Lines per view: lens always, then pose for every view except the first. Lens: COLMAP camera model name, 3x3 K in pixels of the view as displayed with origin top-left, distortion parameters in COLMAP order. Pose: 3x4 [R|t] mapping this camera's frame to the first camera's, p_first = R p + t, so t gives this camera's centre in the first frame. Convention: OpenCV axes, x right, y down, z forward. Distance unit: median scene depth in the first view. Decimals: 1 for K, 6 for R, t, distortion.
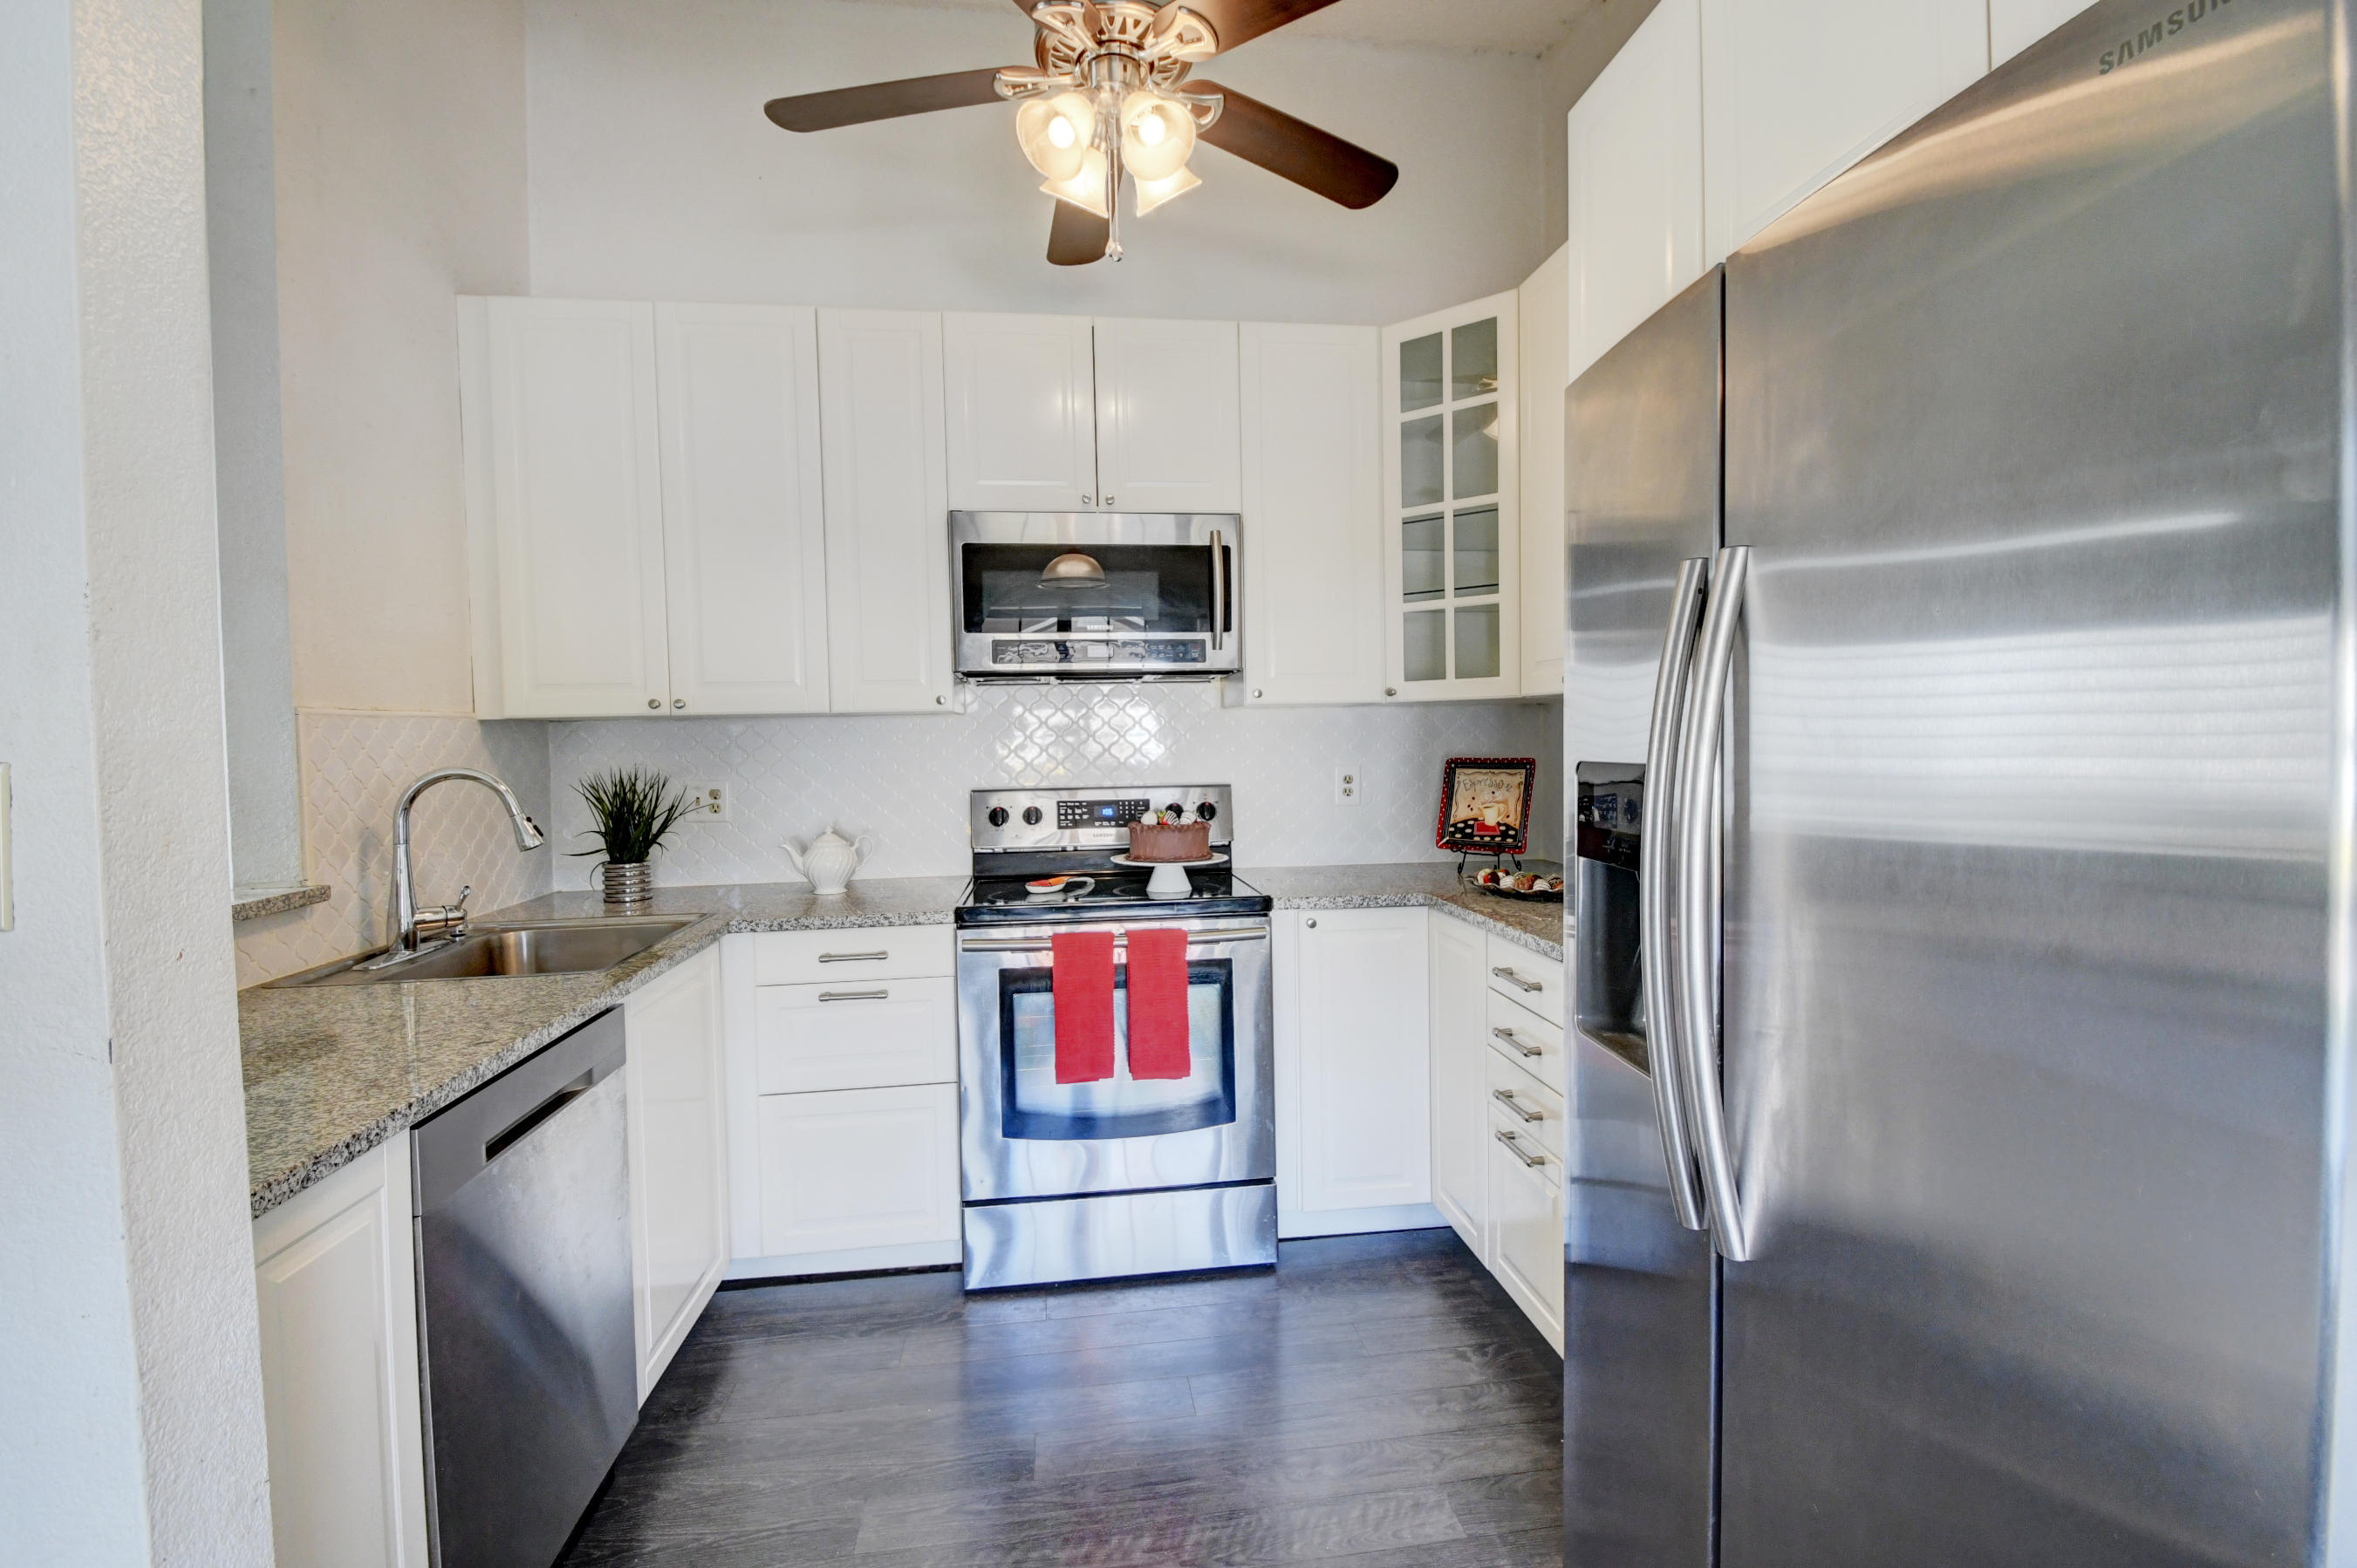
lens RADIAL K [[1029.6, 0, 1194.9], [0, 1029.6, 764.7], [0, 0, 1]] dist [0.002262, -0.010303]
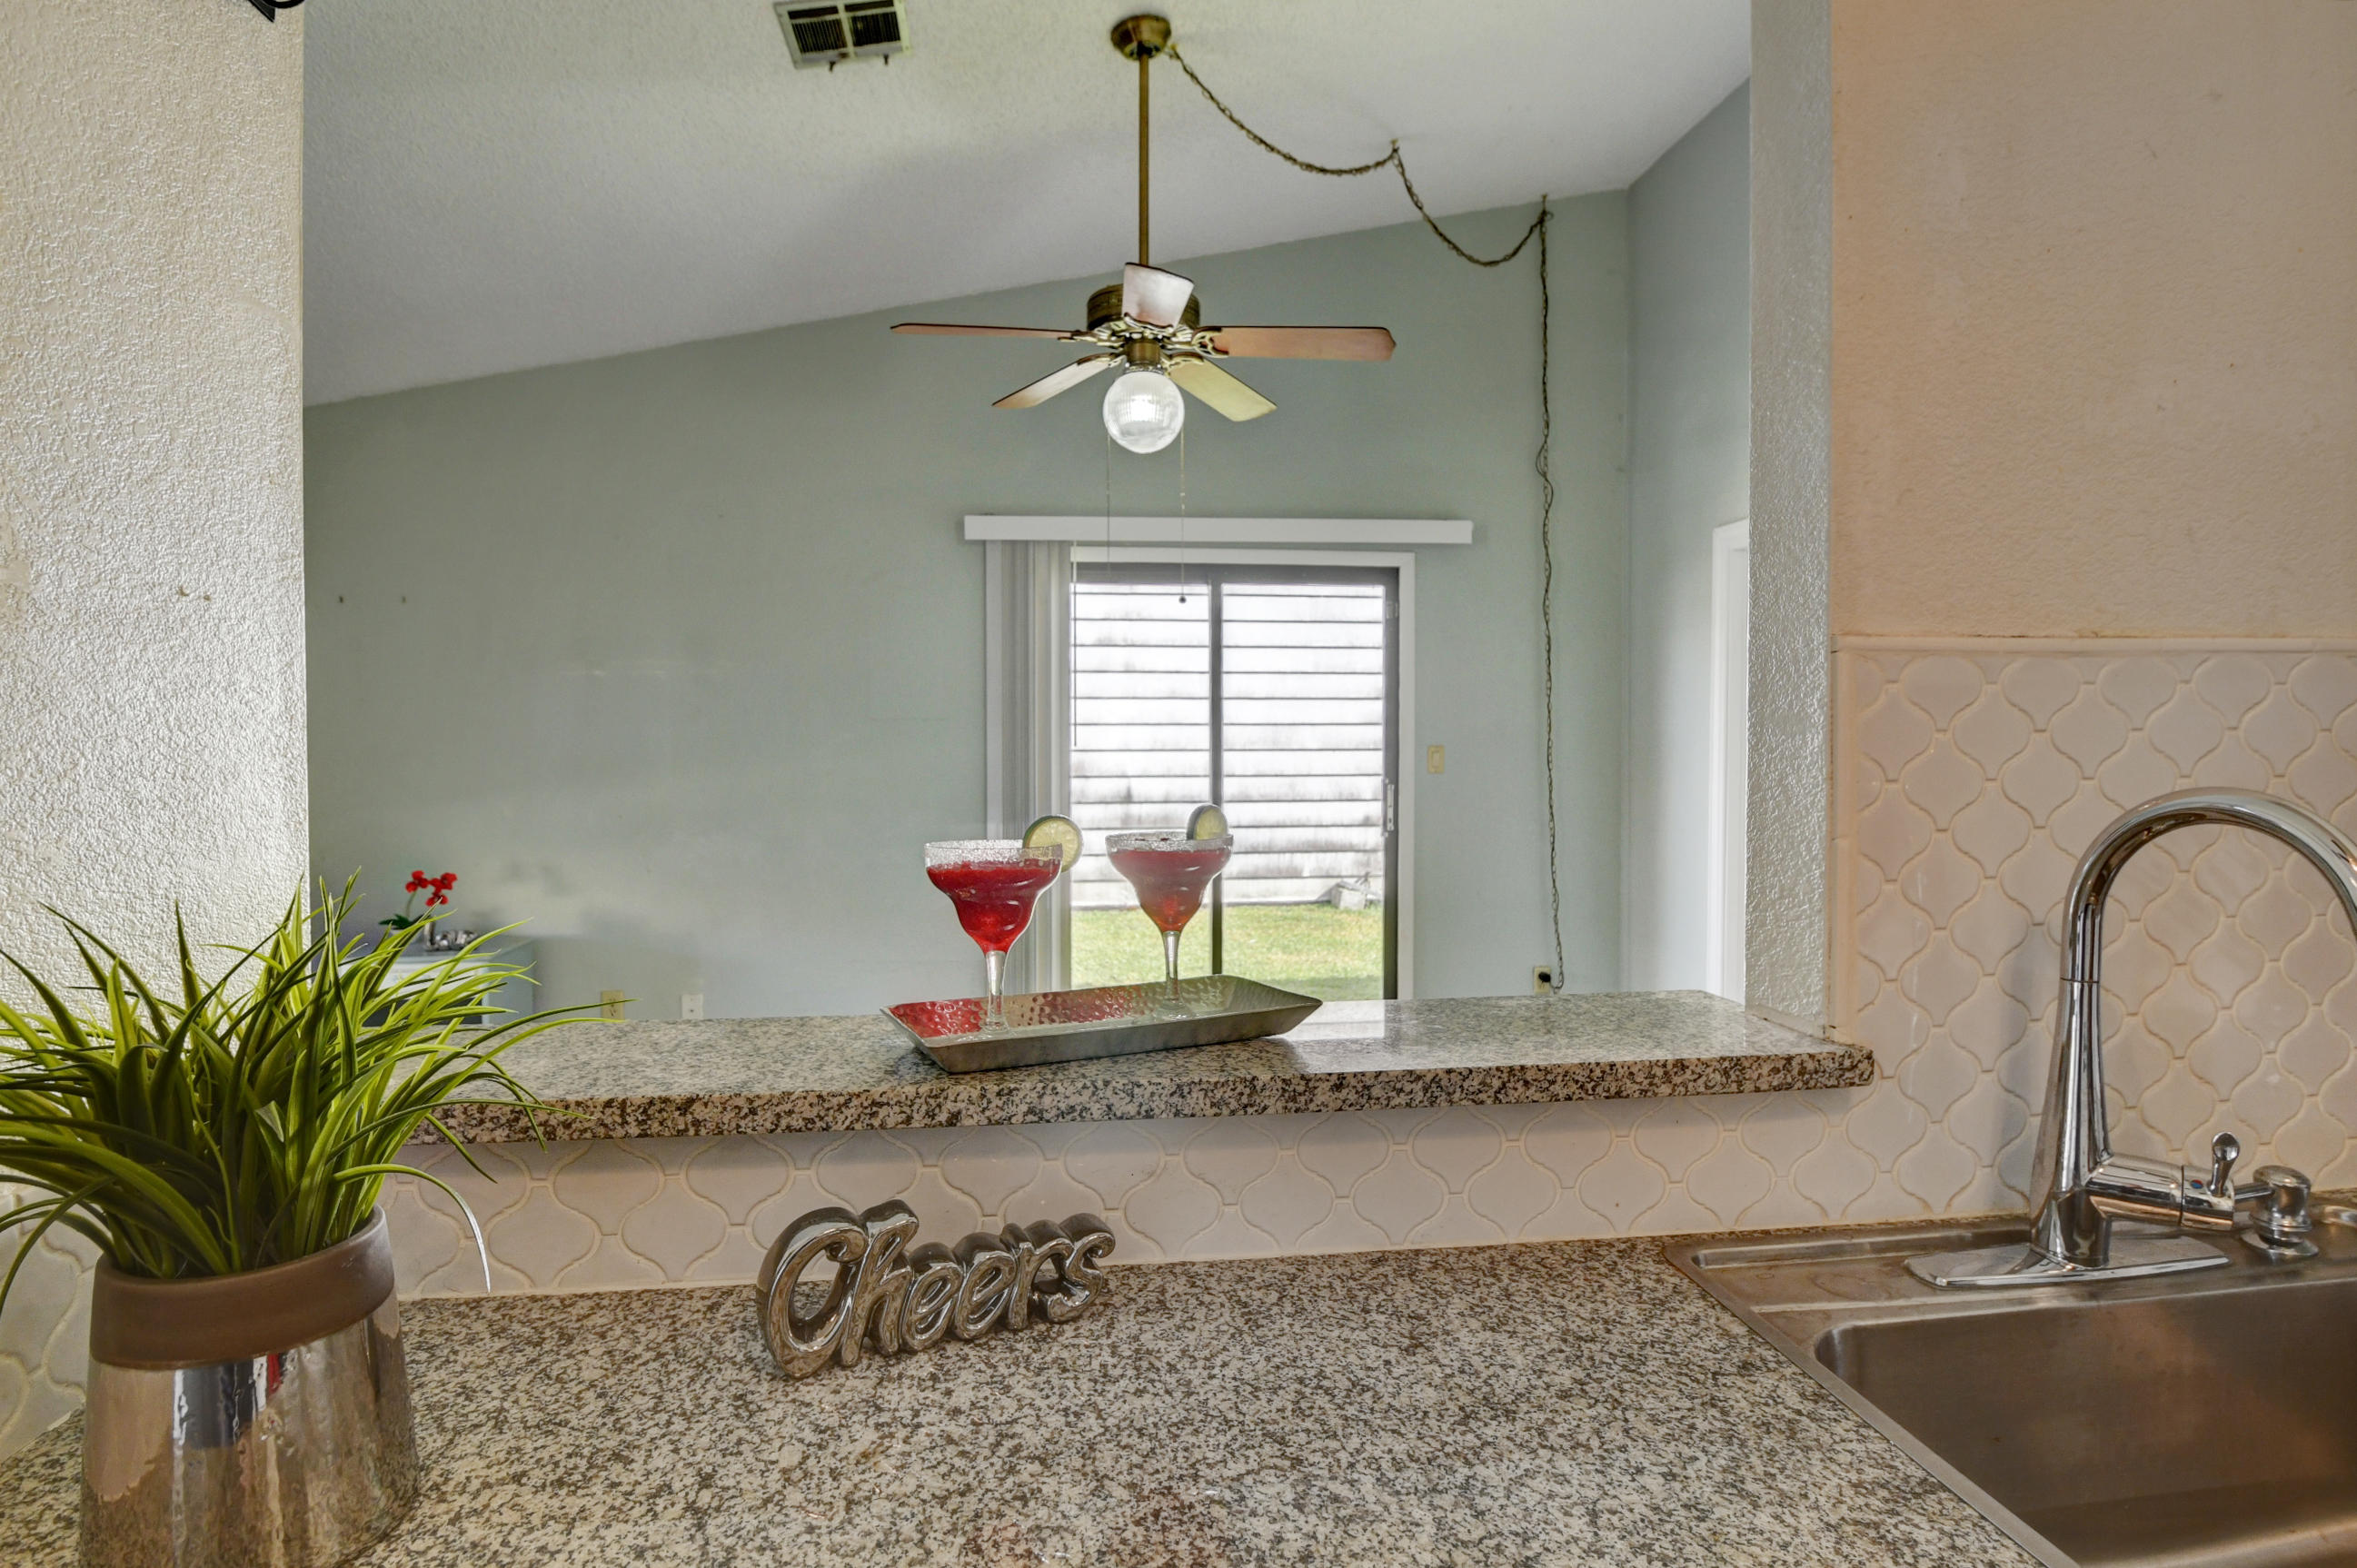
lens RADIAL K [[1273.8, 0, 1199.8], [0, 1273.8, 777.8], [0, 0, 1]] dist [-0.014589, -0.002371]
pose [[-0.009377, 0.049034, -0.998753, -0.229487], [-0.025980, 0.998448, 0.049263, -0.010333], [0.999618, 0.026410, -0.008088, 0.518383]]
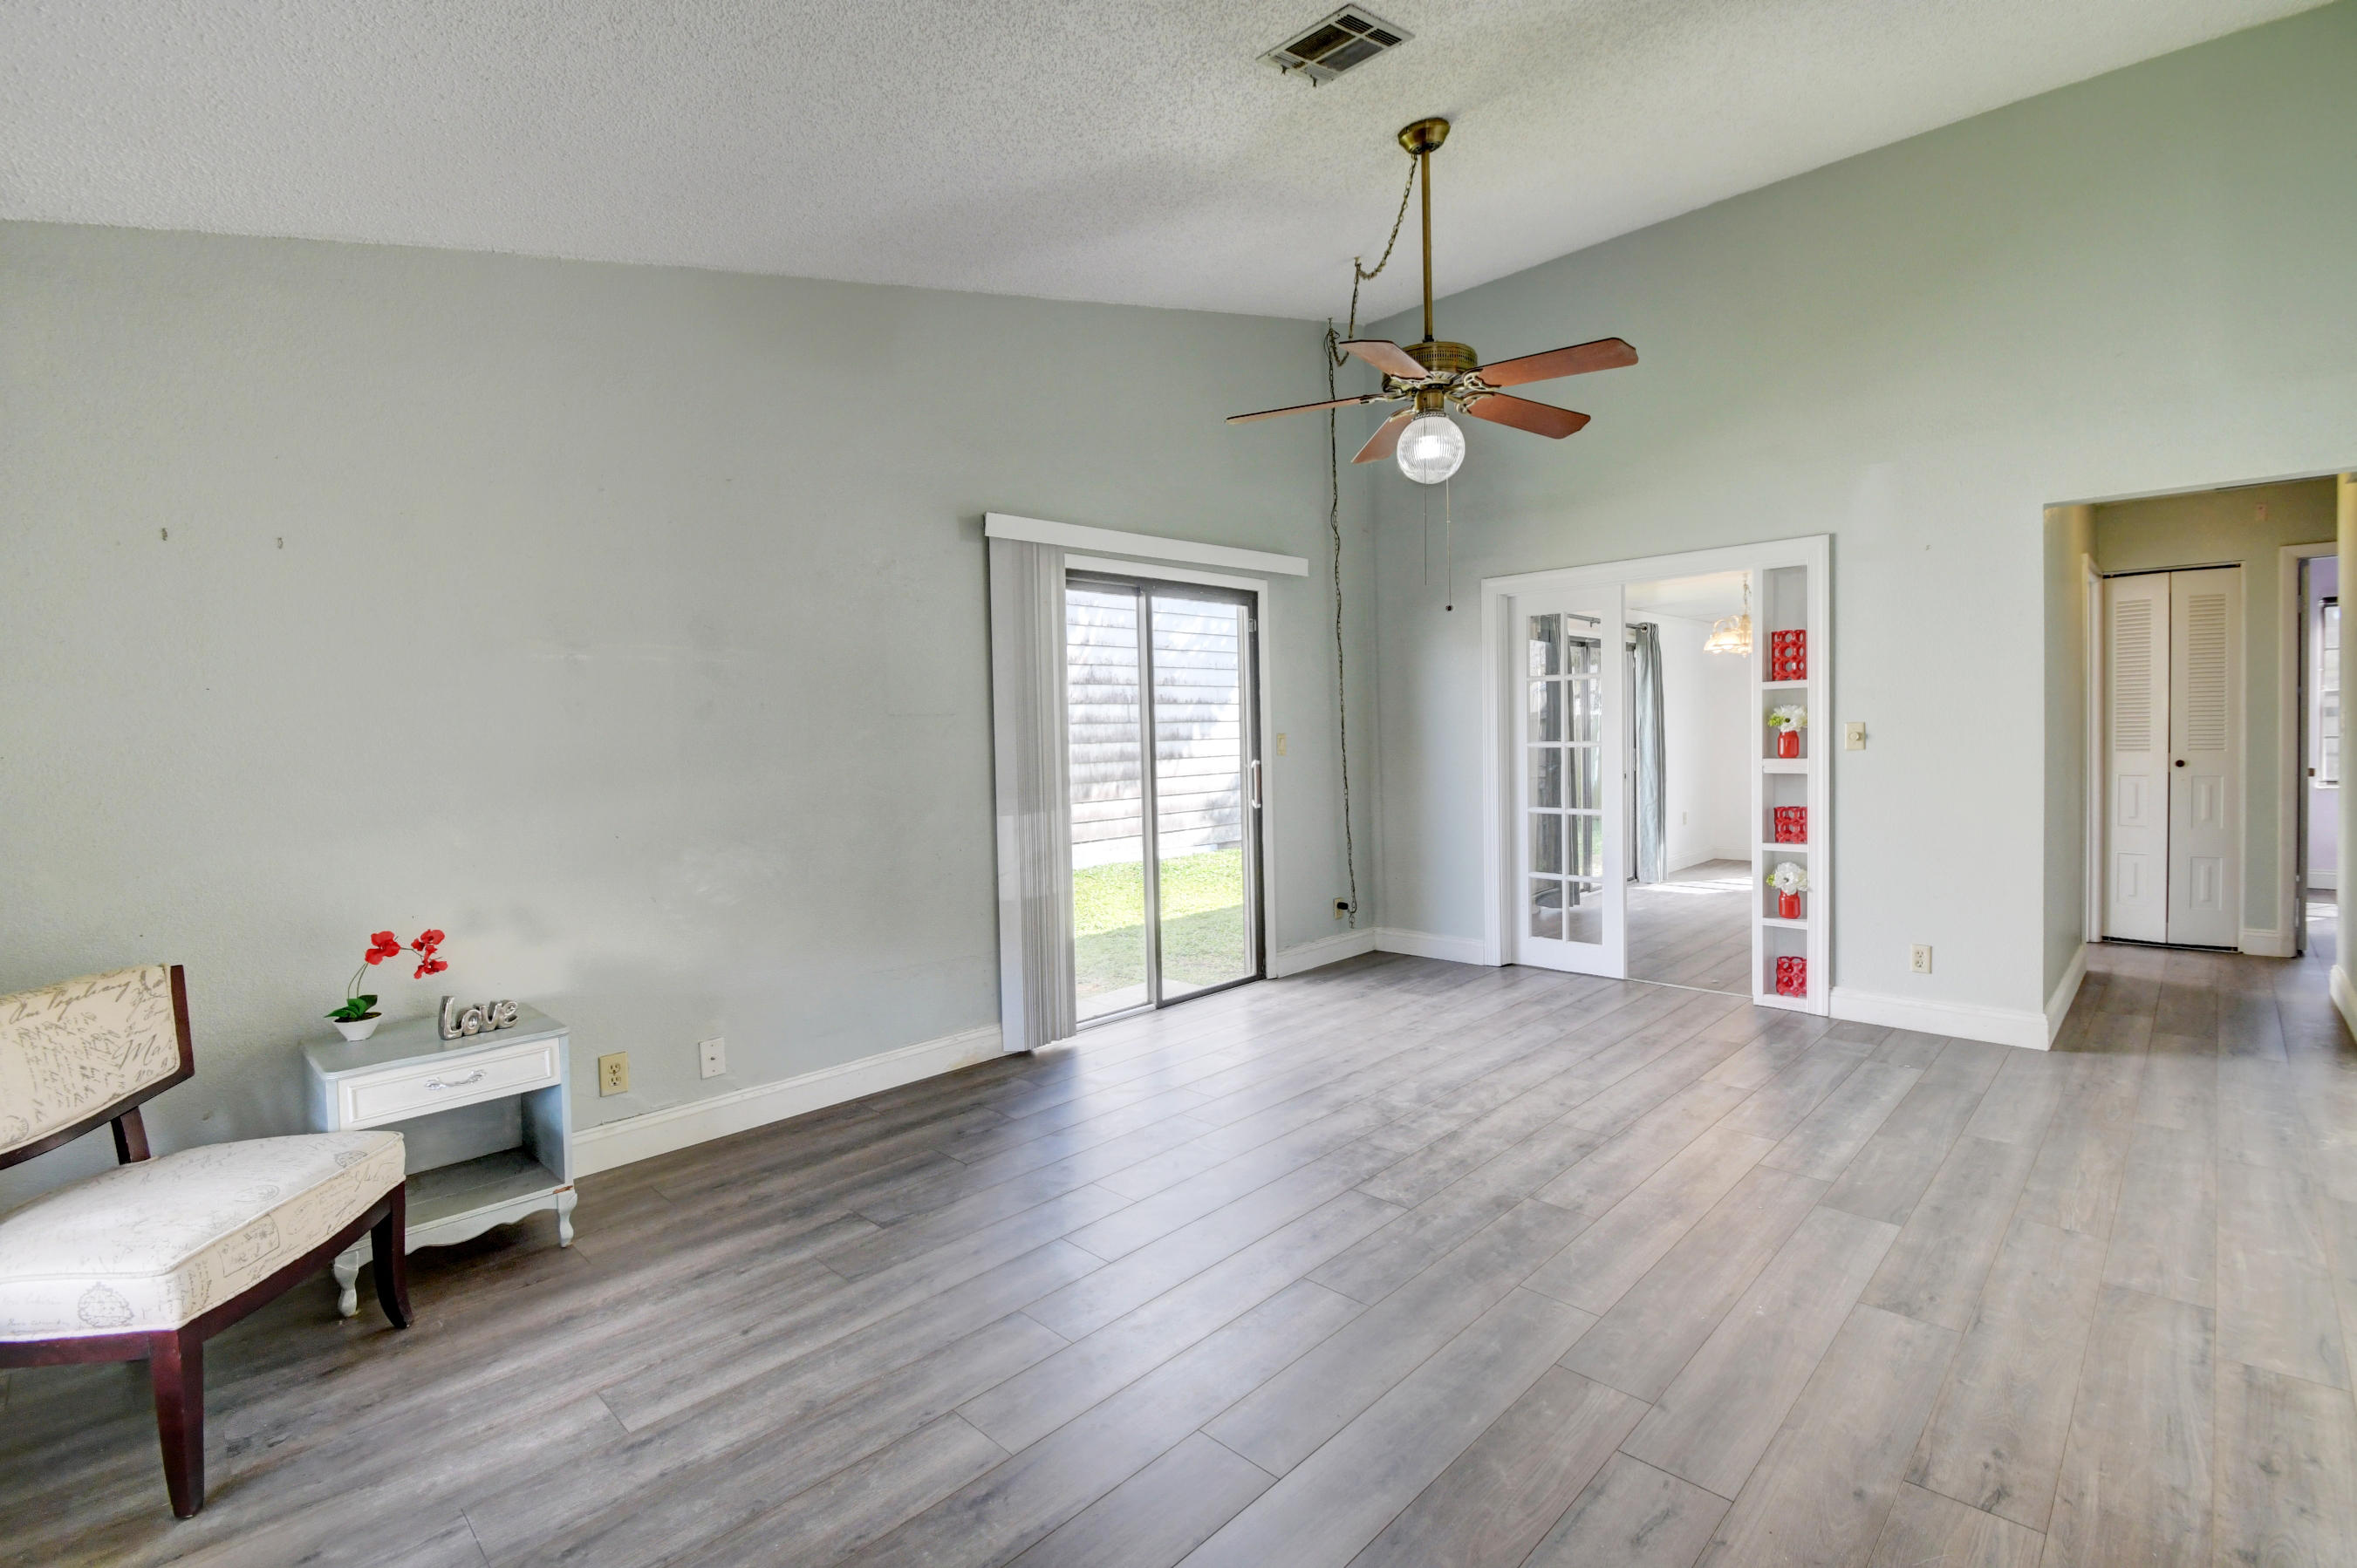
lens RADIAL K [[1051.0, 0, 1190.9], [0, 1051.0, 771.3], [0, 0, 1]] dist [0.001753, -0.013145]
pose [[0.609276, 0.030053, -0.792388, -0.666729], [-0.007162, 0.999449, 0.032399, 0.036148], [0.792926, -0.014065, 0.609156, -0.530037]]
